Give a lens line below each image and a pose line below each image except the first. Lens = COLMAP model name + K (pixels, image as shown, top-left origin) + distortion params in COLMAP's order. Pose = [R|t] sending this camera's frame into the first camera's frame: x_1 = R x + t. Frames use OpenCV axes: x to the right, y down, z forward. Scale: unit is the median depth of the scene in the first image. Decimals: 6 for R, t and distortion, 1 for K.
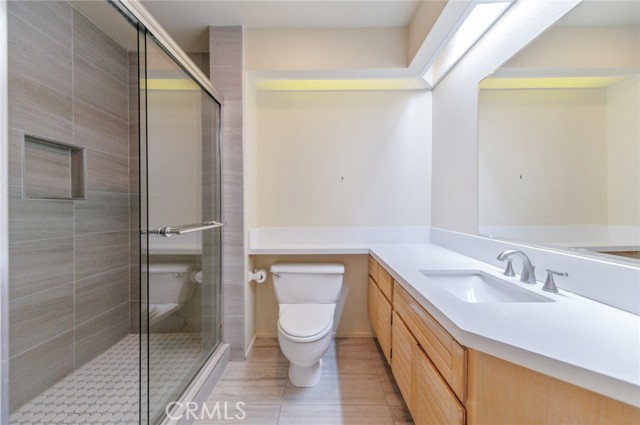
lens RADIAL K [[252.3, 0, 320.6], [0, 252.3, 211.1], [0, 0, 1]] dist [0.014126, -0.002737]
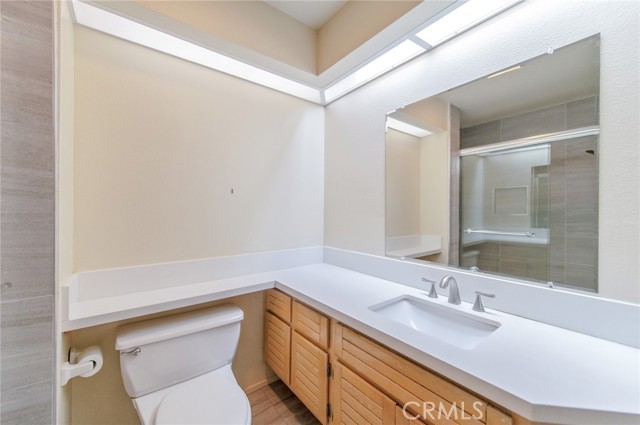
lens RADIAL K [[252.3, 0, 320.0], [0, 252.3, 212.6], [0, 0, 1]] dist [0.014126, -0.002737]
pose [[0.790020, 0.001470, 0.613080, -0.201487], [0.006382, 0.999923, -0.010621, -0.065370], [-0.613048, 0.012303, 0.789950, 0.278601]]
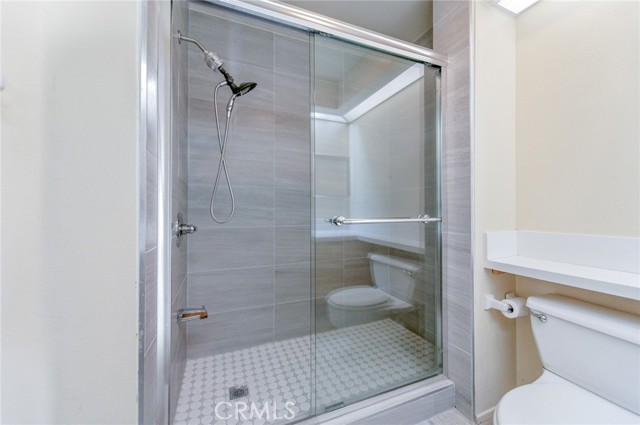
lens RADIAL K [[252.3, 0, 321.1], [0, 252.3, 207.9], [0, 0, 1]] dist [0.014126, -0.002737]
pose [[0.393321, -0.004321, -0.919391, 0.171392], [-0.011407, 0.999889, -0.009579, 0.025298], [0.919331, 0.014255, 0.393228, 0.348269]]
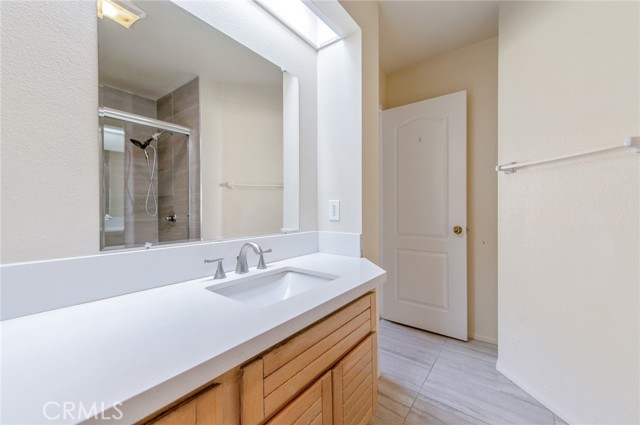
lens RADIAL K [[252.3, 0, 324.1], [0, 252.3, 208.8], [0, 0, 1]] dist [0.014126, -0.002737]
pose [[-0.805111, 0.009278, 0.593051, -0.043561], [0.018969, 0.999769, 0.010111, 0.008241], [-0.592820, 0.019390, -0.805101, 0.961634]]
